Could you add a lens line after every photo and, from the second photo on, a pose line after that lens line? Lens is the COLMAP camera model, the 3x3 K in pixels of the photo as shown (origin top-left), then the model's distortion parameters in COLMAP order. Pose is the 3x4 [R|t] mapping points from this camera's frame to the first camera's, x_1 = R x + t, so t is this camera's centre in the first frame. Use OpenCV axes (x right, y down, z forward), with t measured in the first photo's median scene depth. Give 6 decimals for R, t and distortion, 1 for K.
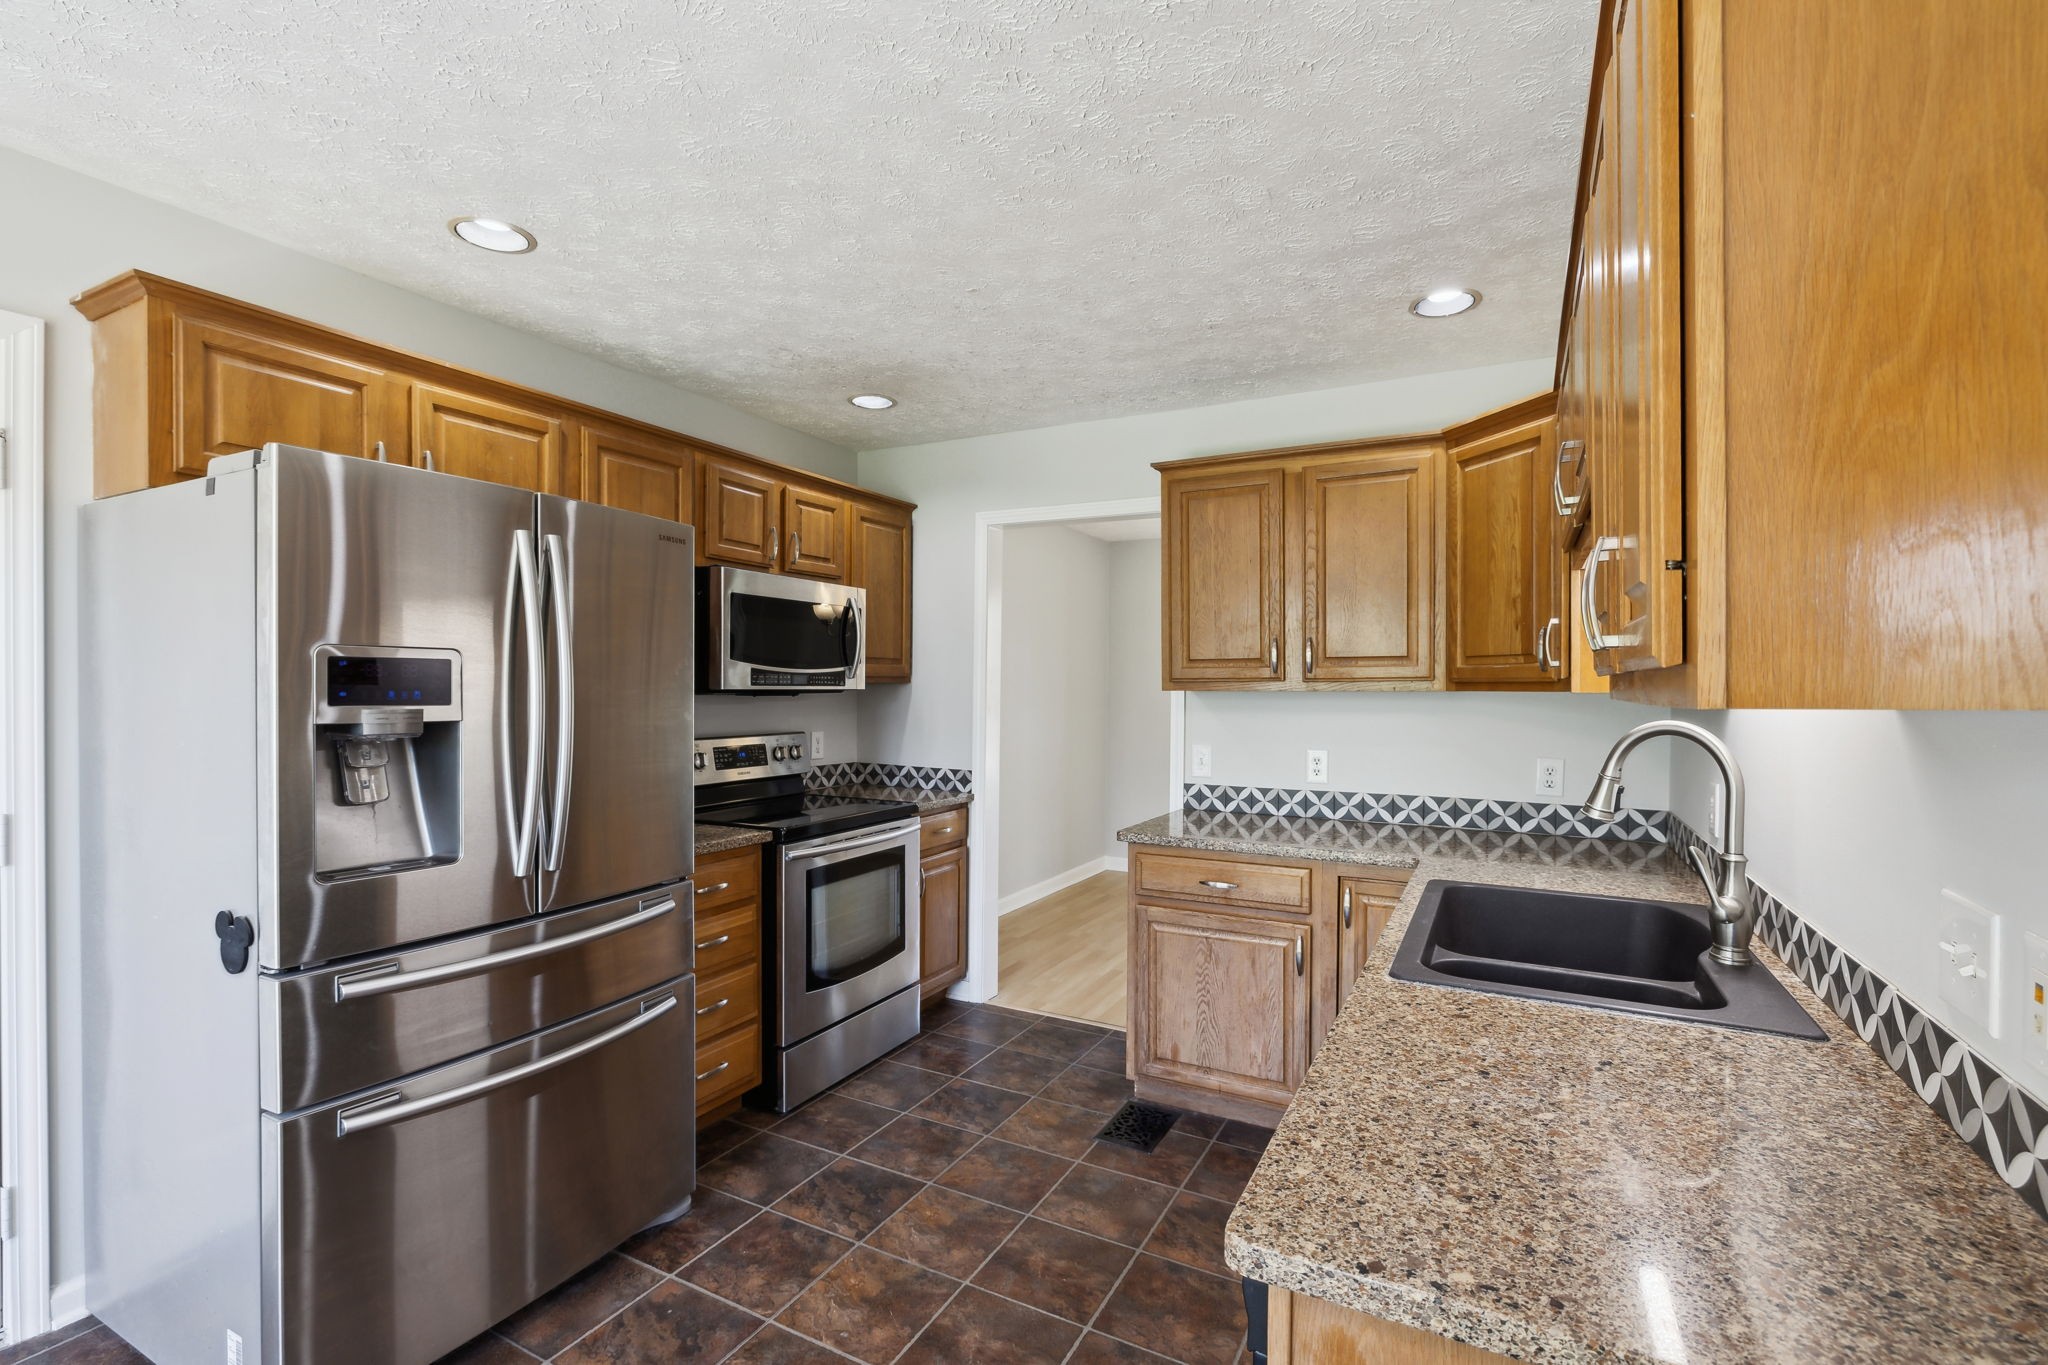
lens RADIAL K [[923.6, 0, 1025.2], [0, 923.6, 672.0], [0, 0, 1]] dist [-0.007076, 0.002749]
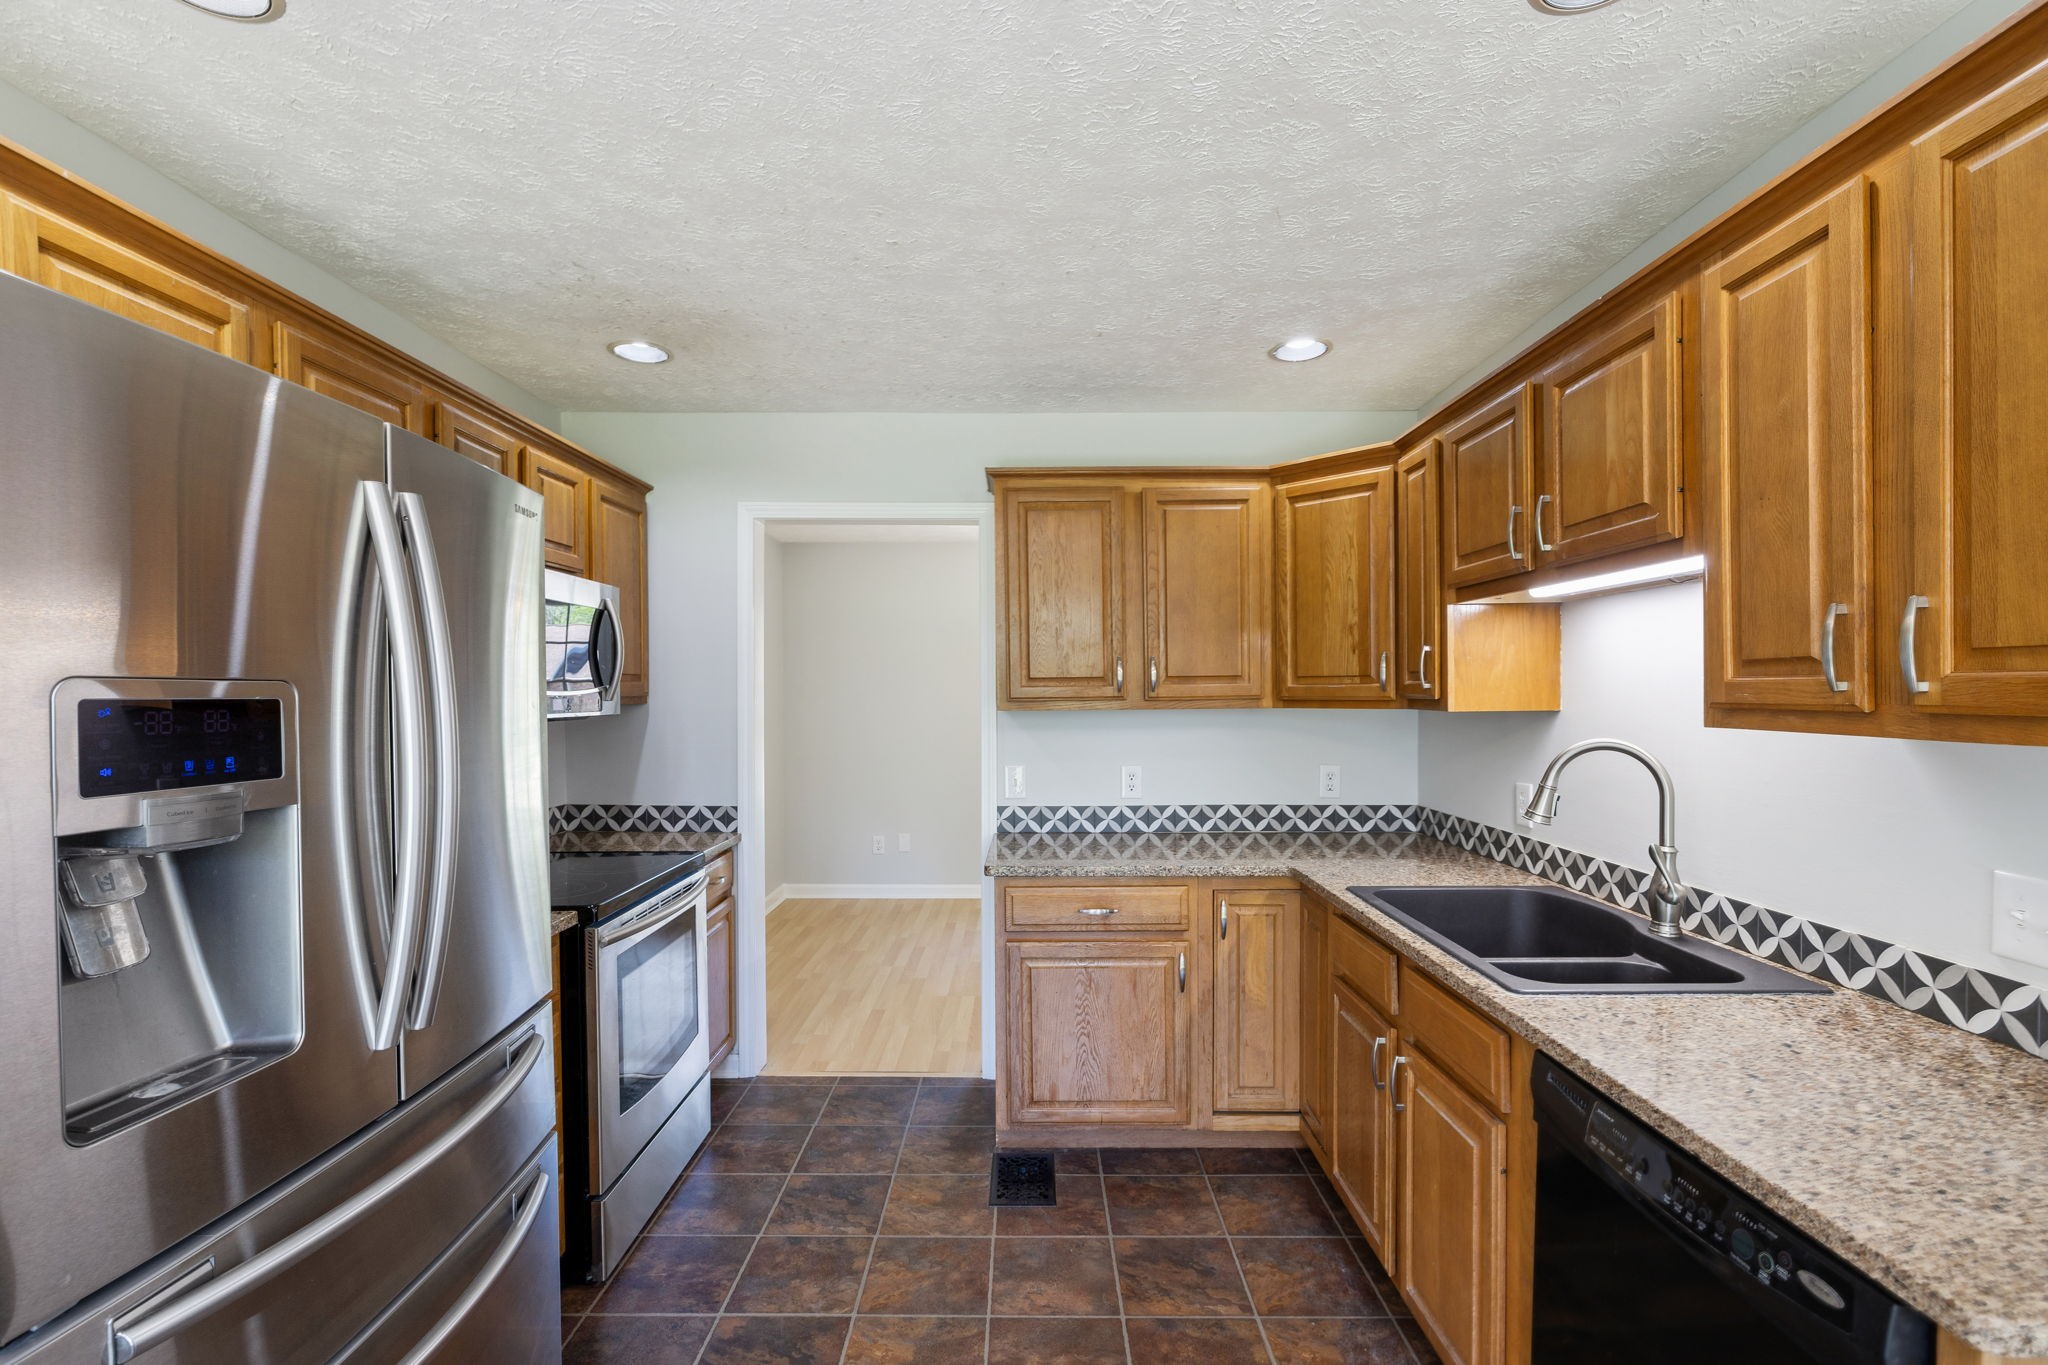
lens RADIAL K [[923.6, 0, 1014.5], [0, 923.6, 686.9], [0, 0, 1]] dist [-0.007076, 0.002749]
pose [[0.882572, -0.007299, 0.470121, -0.309482], [0.001999, 0.999929, 0.011773, -0.016942], [-0.470173, -0.009451, 0.882523, 0.176594]]
